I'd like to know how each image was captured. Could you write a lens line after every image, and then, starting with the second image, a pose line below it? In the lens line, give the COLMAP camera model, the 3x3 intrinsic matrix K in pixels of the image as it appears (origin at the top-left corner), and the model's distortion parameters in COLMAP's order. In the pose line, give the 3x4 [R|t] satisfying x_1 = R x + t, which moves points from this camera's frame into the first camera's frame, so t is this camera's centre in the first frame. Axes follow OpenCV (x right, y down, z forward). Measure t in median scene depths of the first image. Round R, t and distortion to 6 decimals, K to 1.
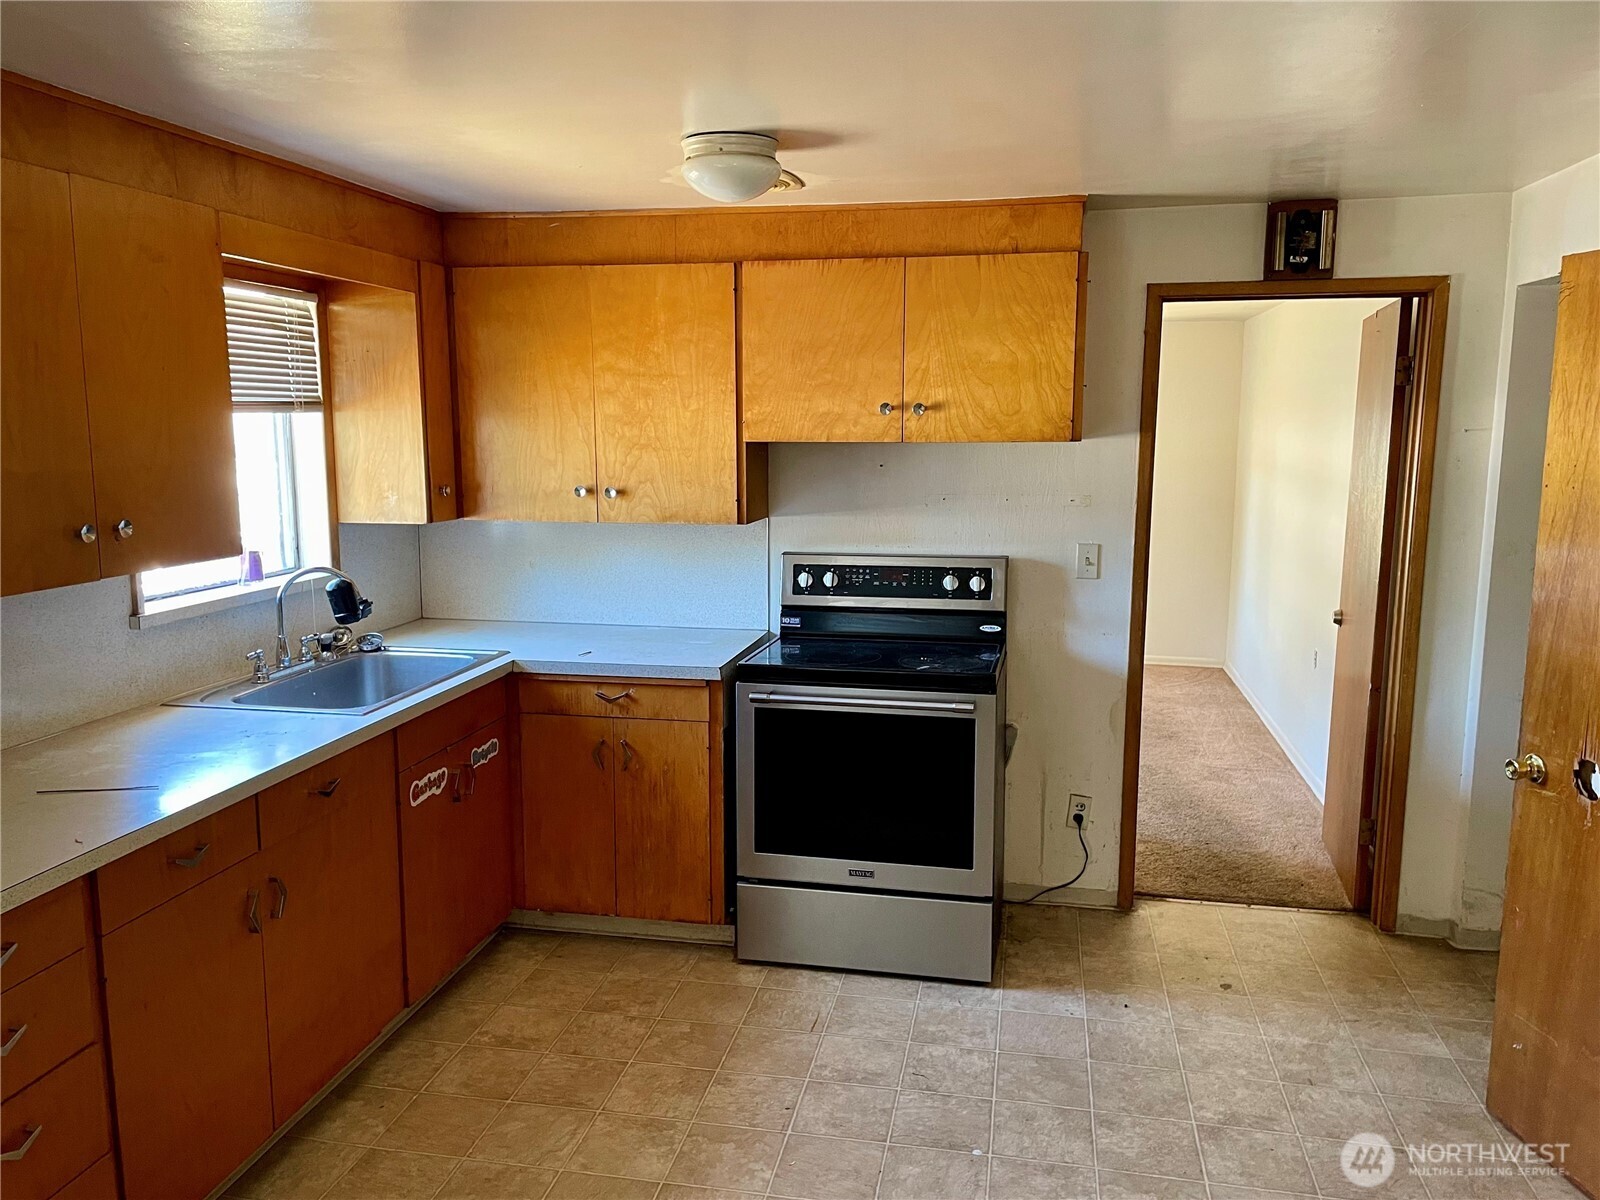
lens RADIAL K [[1208.9, 0, 800.0], [0, 1208.9, 600.0], [0, 0, 1]] dist [0.055286, -0.001684]
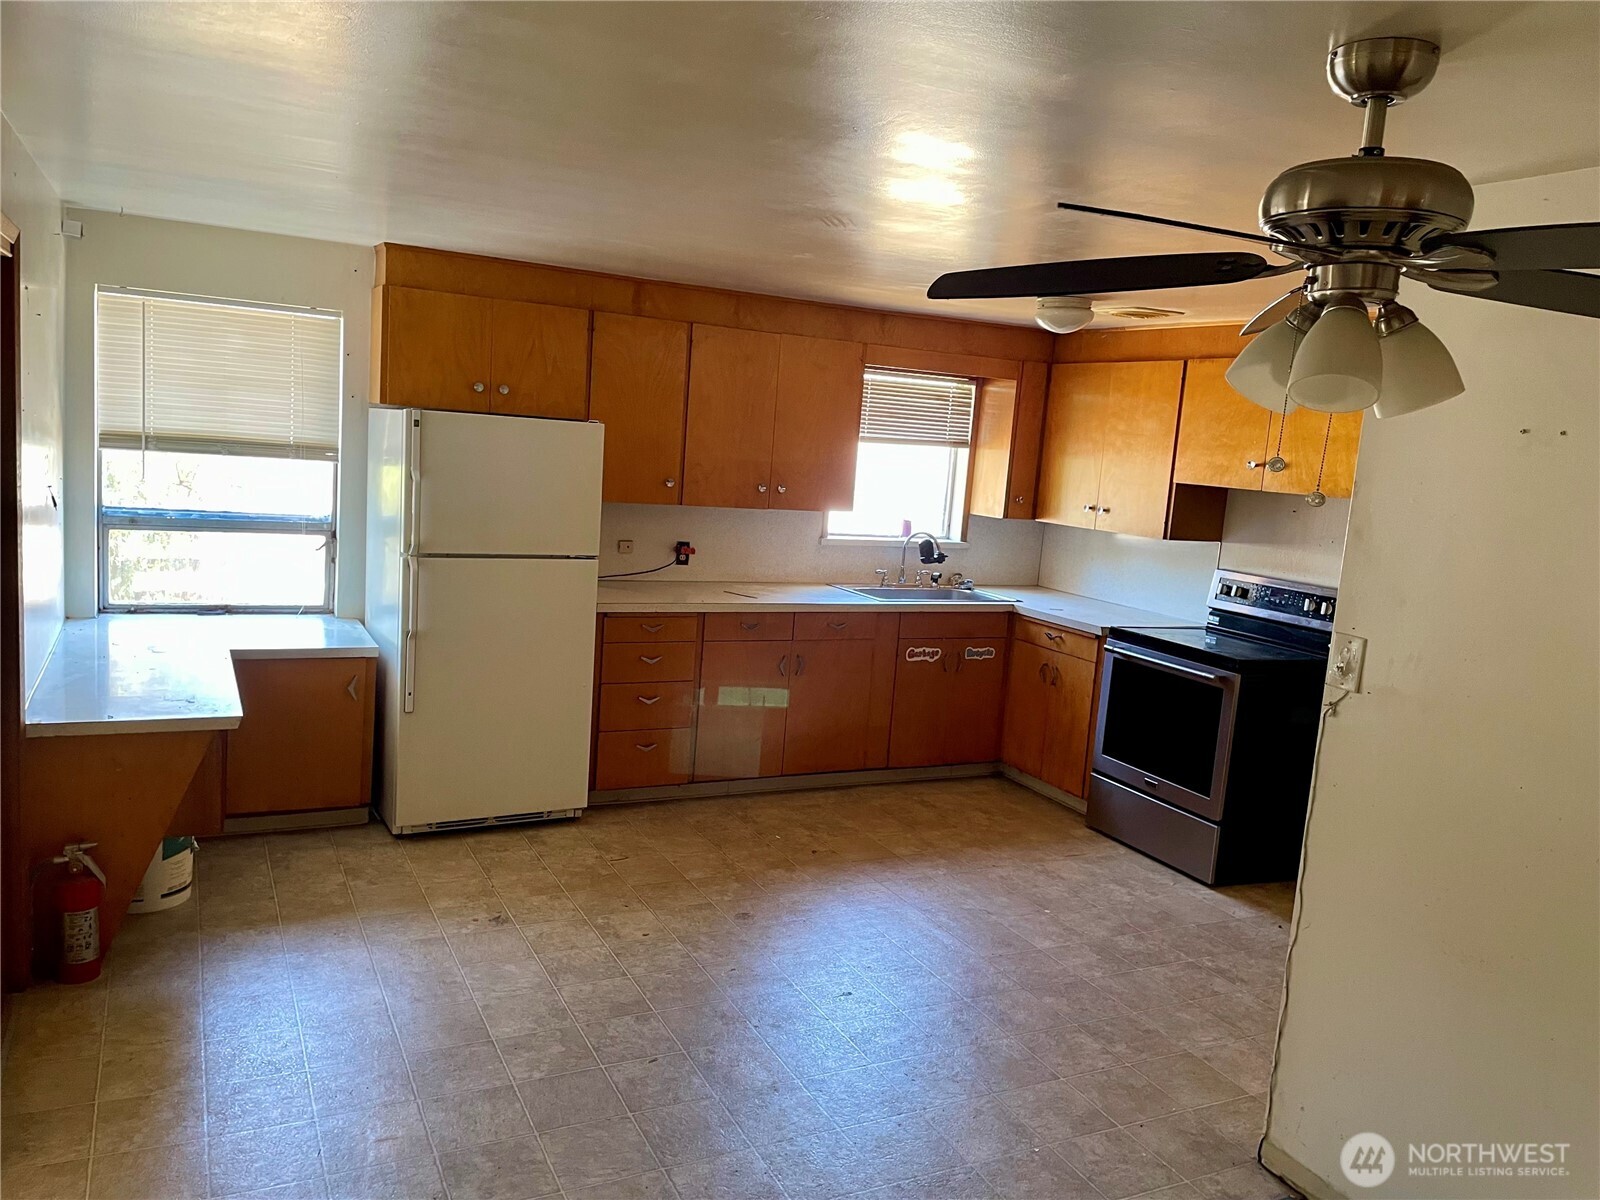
lens RADIAL K [[1208.9, 0, 800.0], [0, 1208.9, 600.0], [0, 0, 1]] dist [0.055286, -0.001684]
pose [[0.609630, 0.151905, -0.777995, 0.845837], [-0.189105, 0.980999, 0.043362, 0.027836], [0.769799, 0.120688, 0.626772, -0.235219]]
